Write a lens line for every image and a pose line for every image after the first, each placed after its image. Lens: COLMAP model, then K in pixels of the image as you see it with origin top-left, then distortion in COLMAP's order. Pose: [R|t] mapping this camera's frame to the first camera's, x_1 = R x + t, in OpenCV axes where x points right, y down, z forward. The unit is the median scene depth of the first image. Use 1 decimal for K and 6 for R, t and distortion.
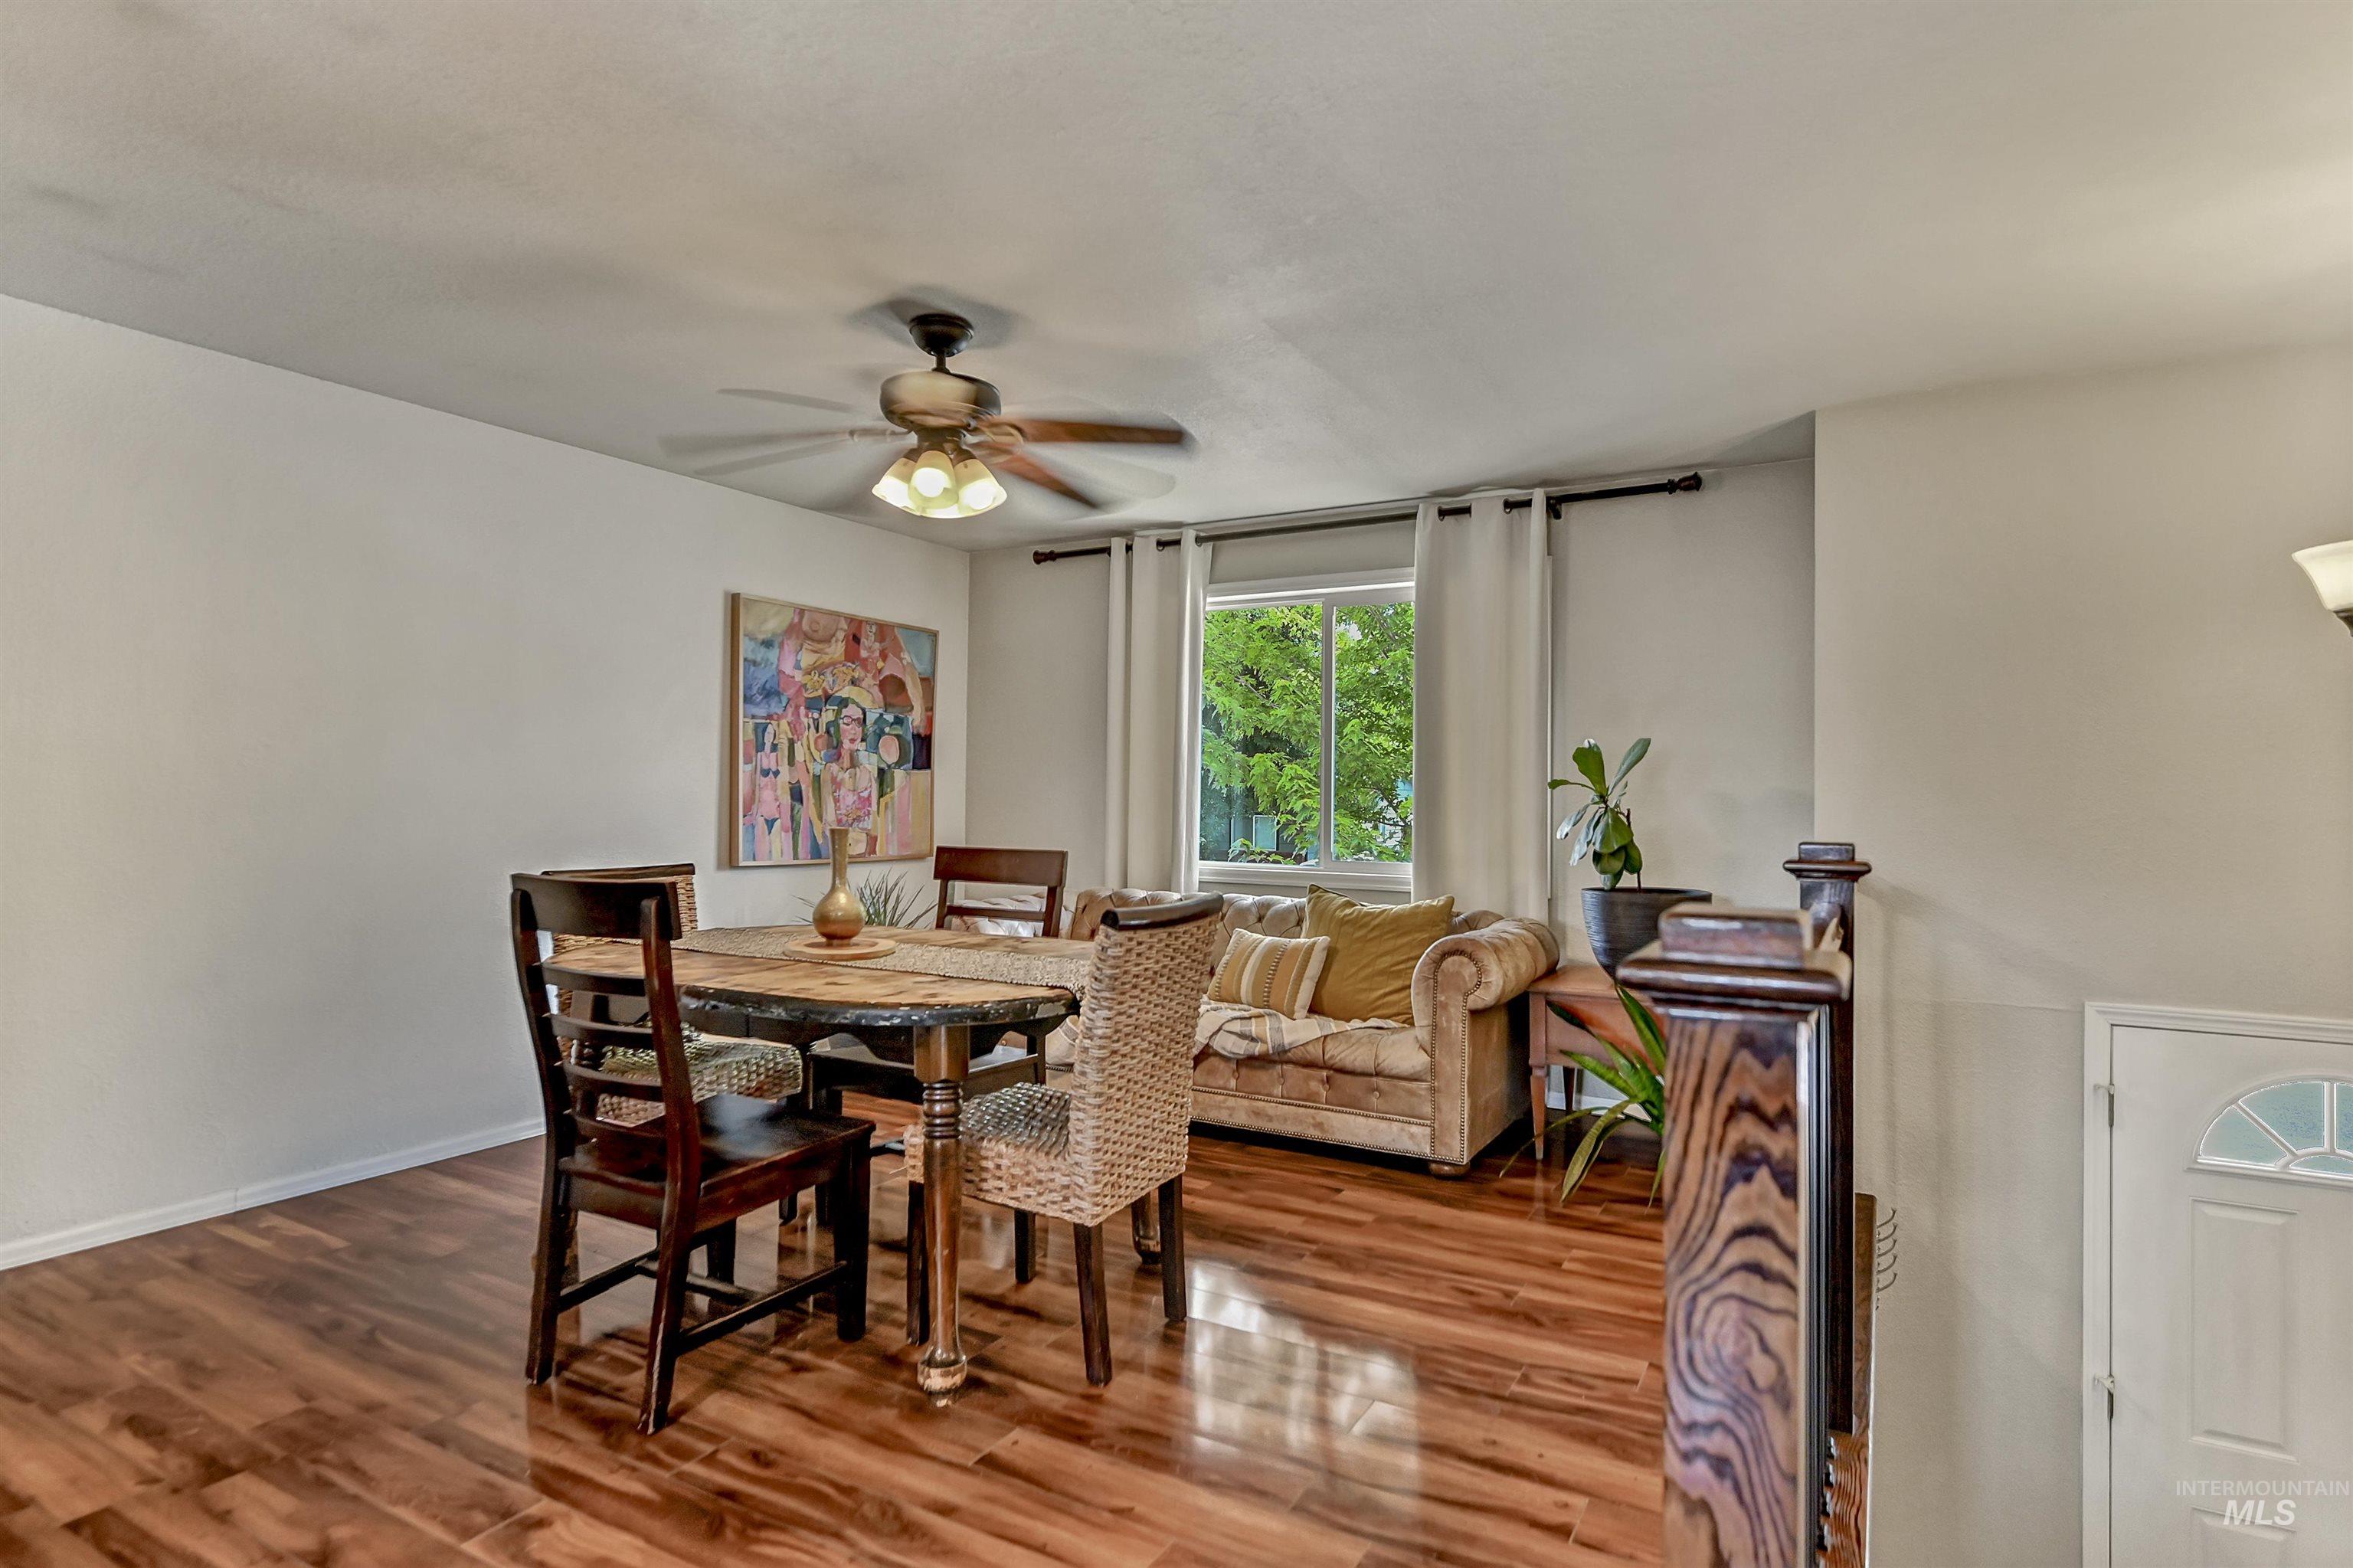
lens RADIAL K [[1234.8, 0, 1174.0], [0, 1234.8, 778.4], [0, 0, 1]] dist [-0.002371, -0.000189]
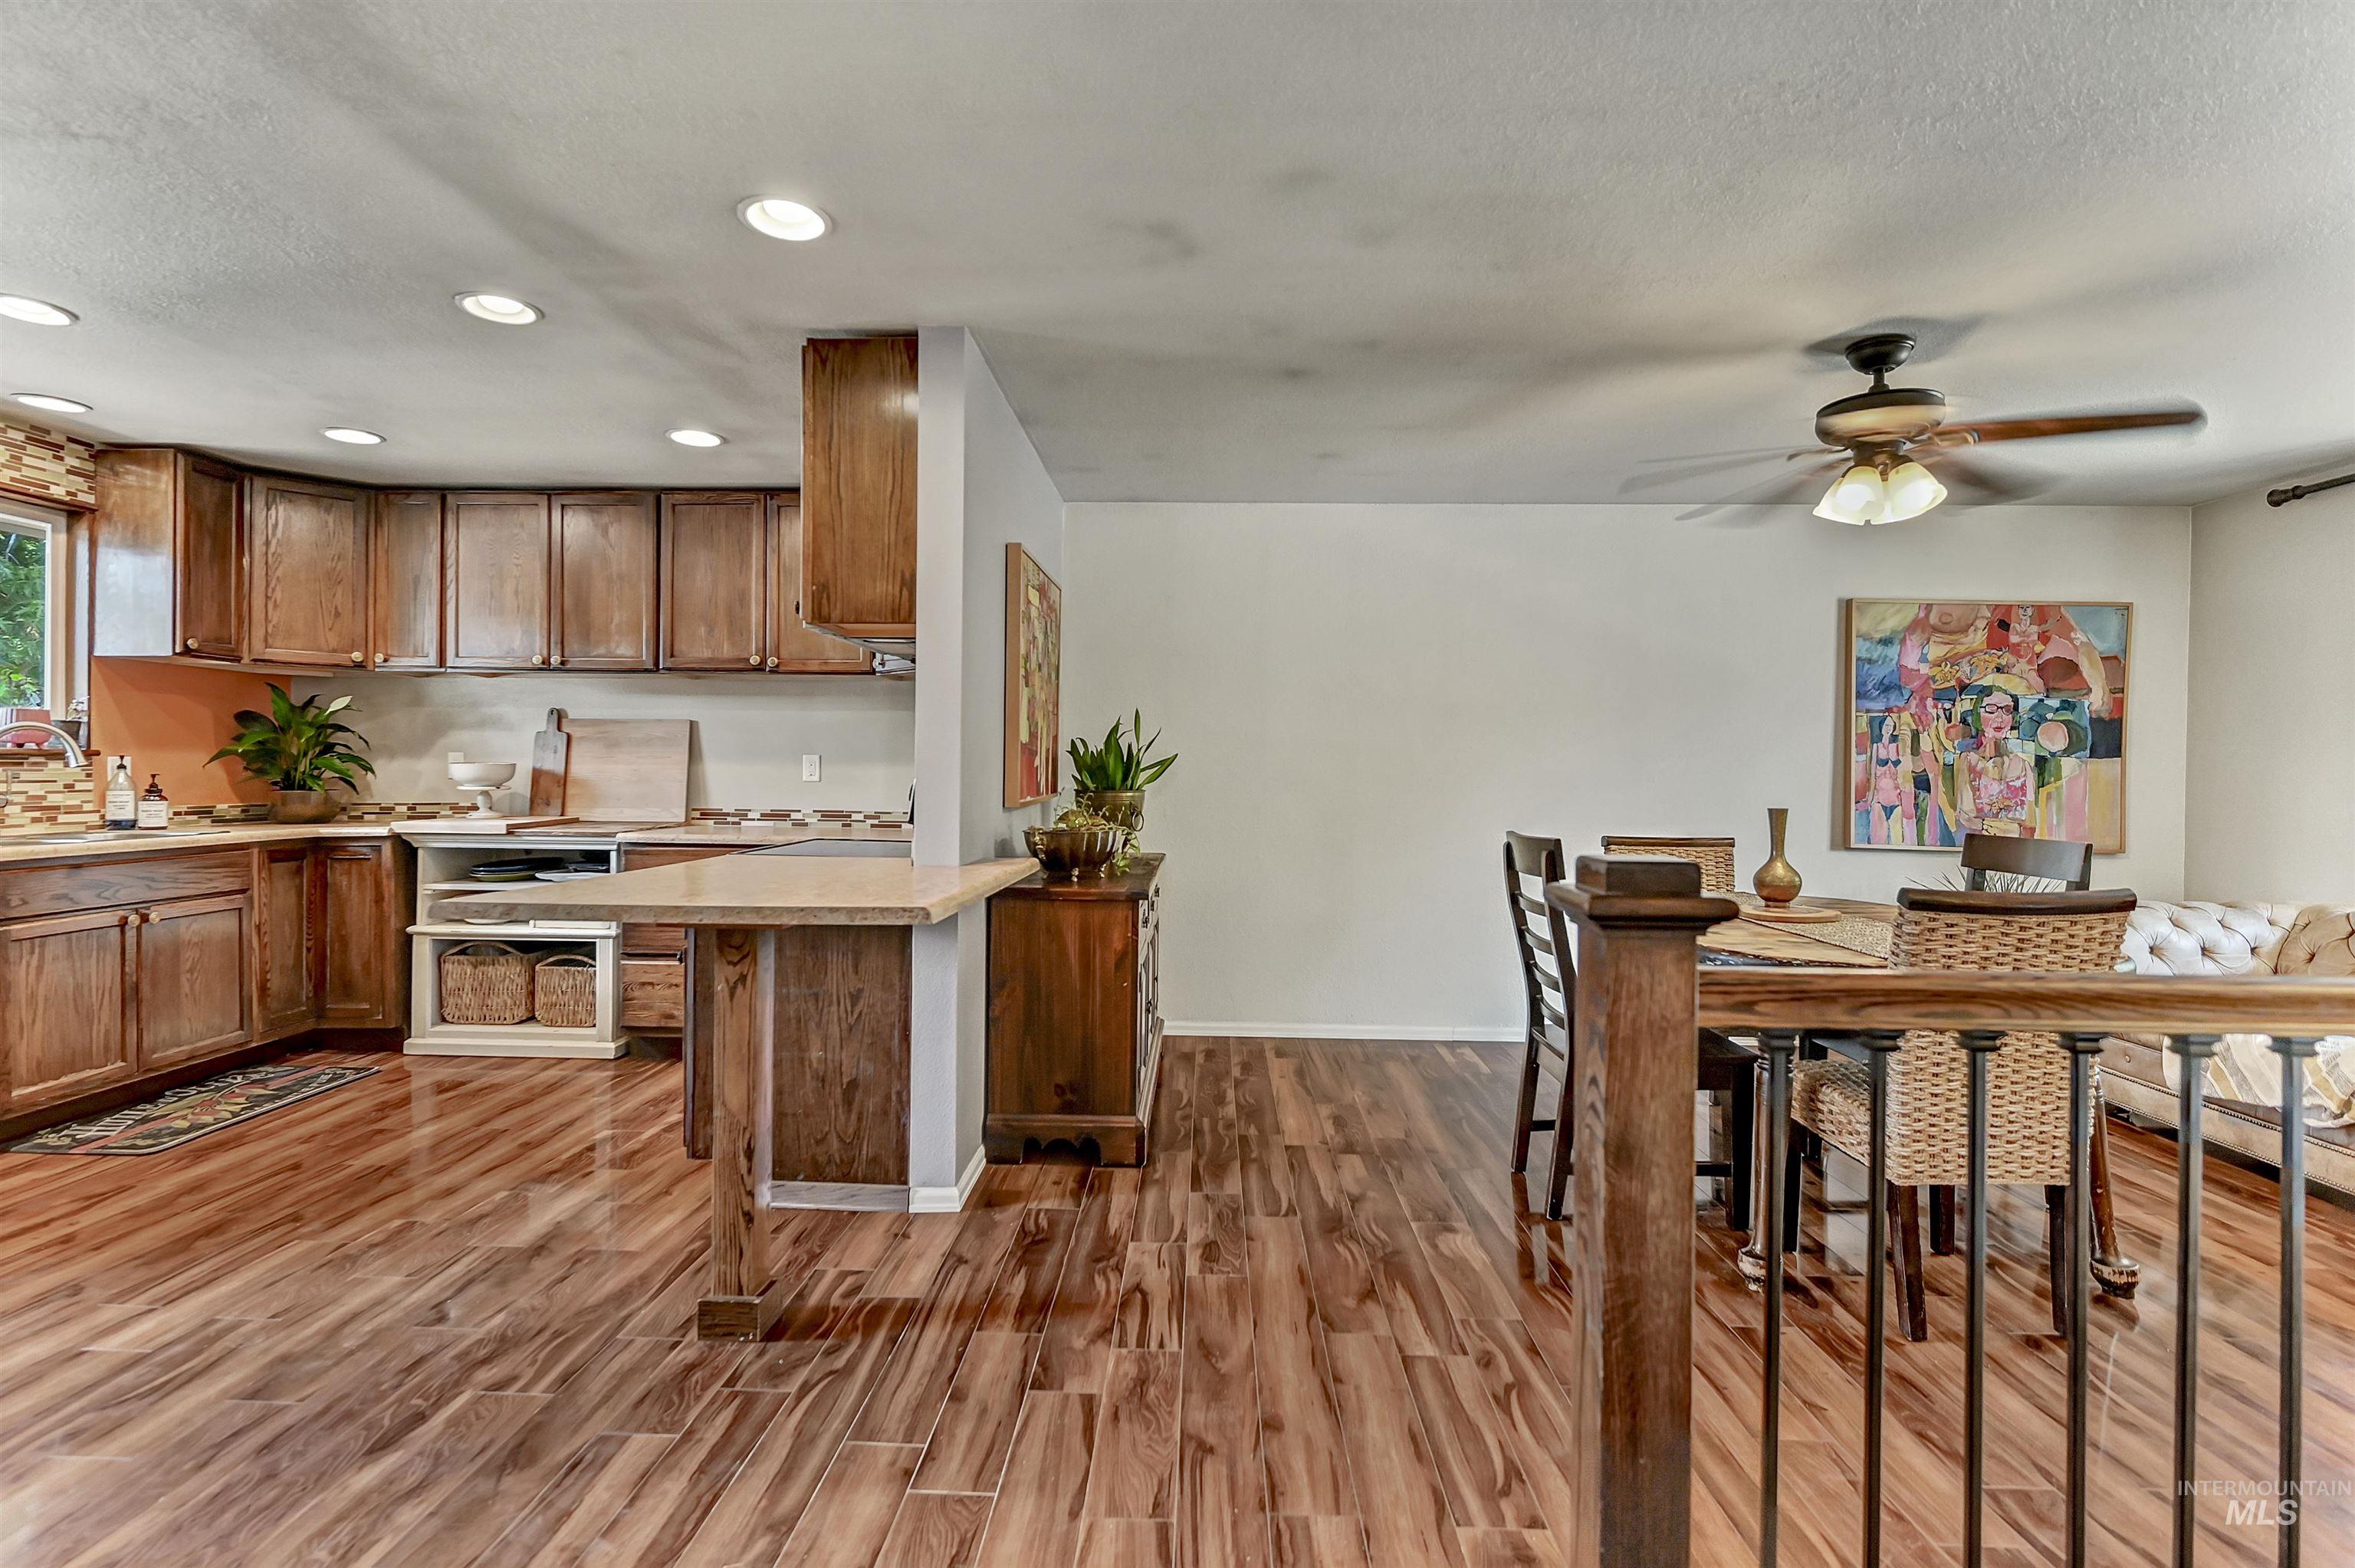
lens RADIAL K [[1133.9, 0, 1169.9], [0, 1133.9, 777.8], [0, 0, 1]] dist [0.000292, -0.000176]
pose [[0.468968, 0.002277, -0.883212, 0.246879], [0.003591, 0.999983, 0.004484, 0.002048], [0.883208, -0.005275, 0.468952, -0.006732]]
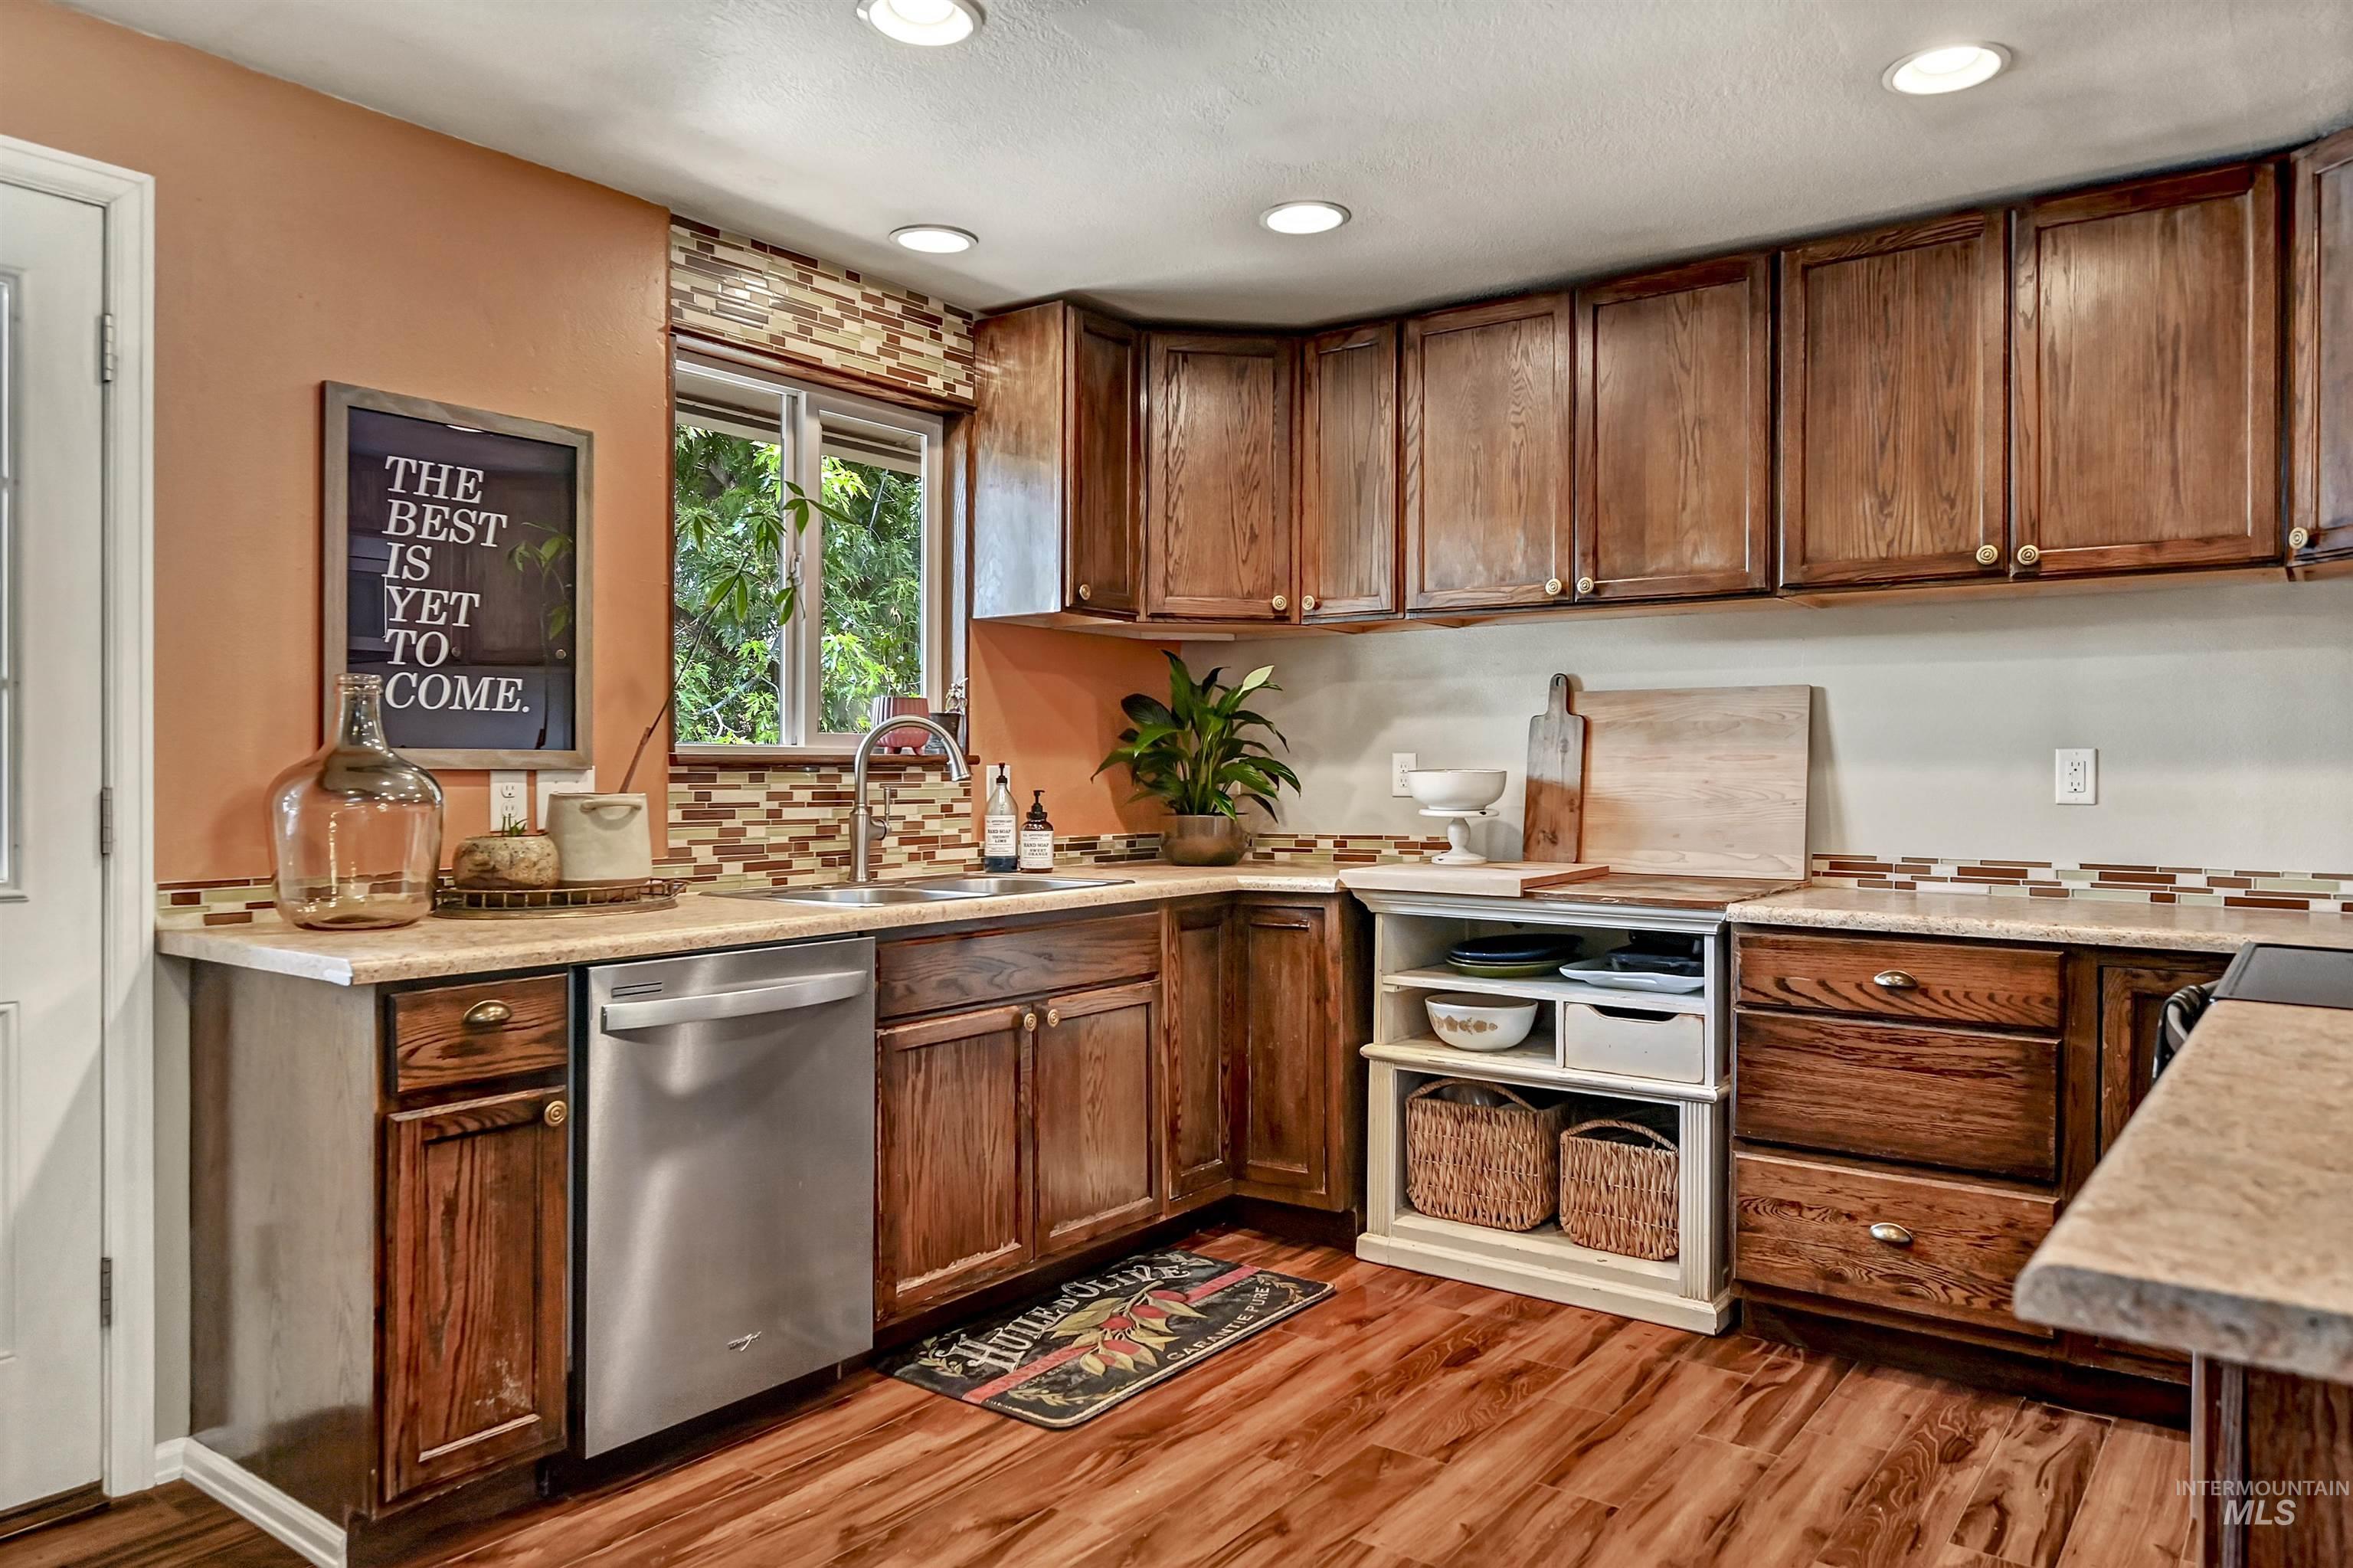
lens RADIAL K [[1584.1, 0, 1176.5], [0, 1584.1, 784.0], [0, 0, 1]] dist [0.000217, 0.000702]
pose [[-0.113330, -0.000489, -0.993557, -0.080313], [0.006515, 0.999978, -0.001235, -0.001570], [0.993536, -0.006613, -0.113324, -0.122898]]
